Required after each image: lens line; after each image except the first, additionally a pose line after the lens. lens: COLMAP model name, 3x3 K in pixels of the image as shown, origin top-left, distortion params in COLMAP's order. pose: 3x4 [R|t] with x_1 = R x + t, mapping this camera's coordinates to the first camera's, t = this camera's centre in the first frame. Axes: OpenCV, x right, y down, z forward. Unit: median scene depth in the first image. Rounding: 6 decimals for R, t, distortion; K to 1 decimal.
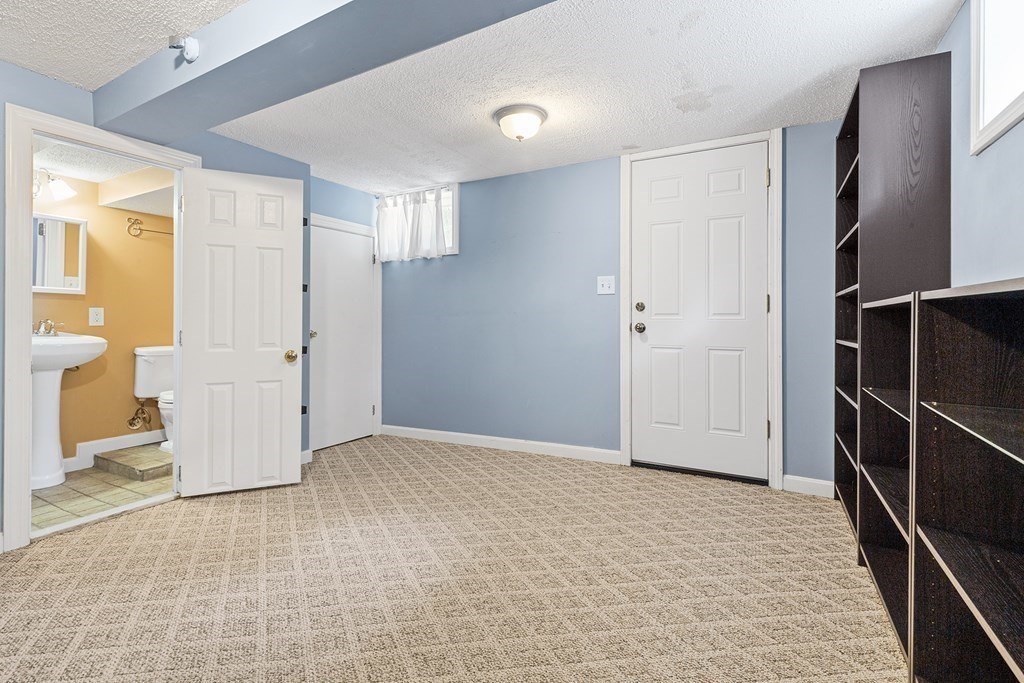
lens RADIAL K [[463.6, 0, 512.0], [0, 463.6, 324.2], [0, 0, 1]] dist [0.002990, 0.000688]
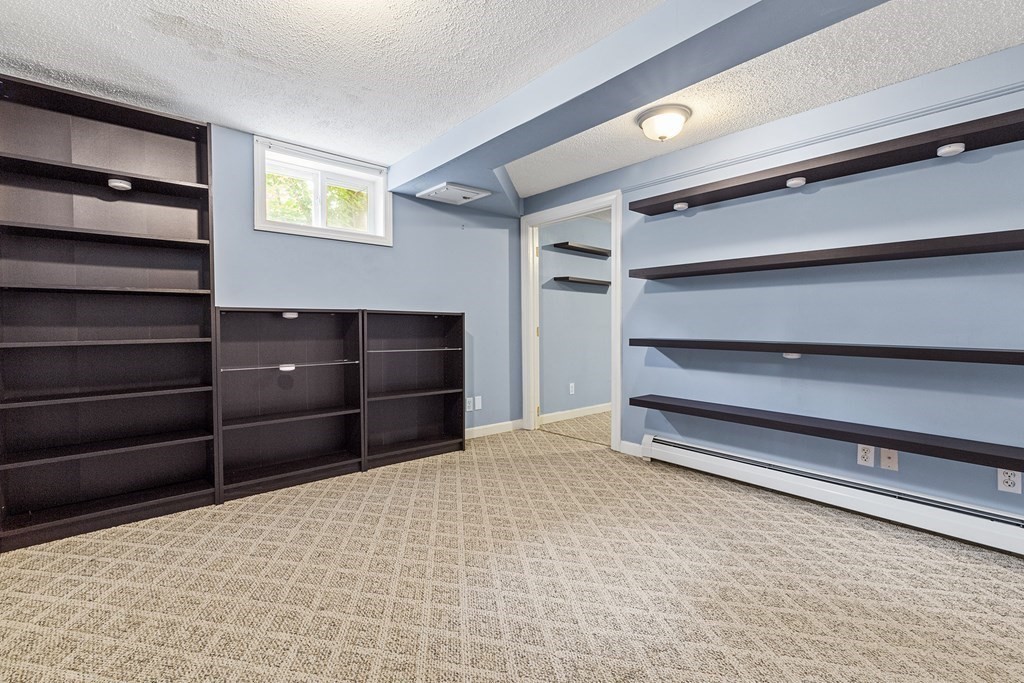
lens RADIAL K [[463.6, 0, 512.0], [0, 463.6, 324.2], [0, 0, 1]] dist [0.002990, 0.000688]
pose [[-0.941023, -0.000577, 0.338342, -0.461239], [0.002356, 0.999963, 0.008258, -0.003977], [-0.338334, 0.008568, -0.940987, 1.893785]]
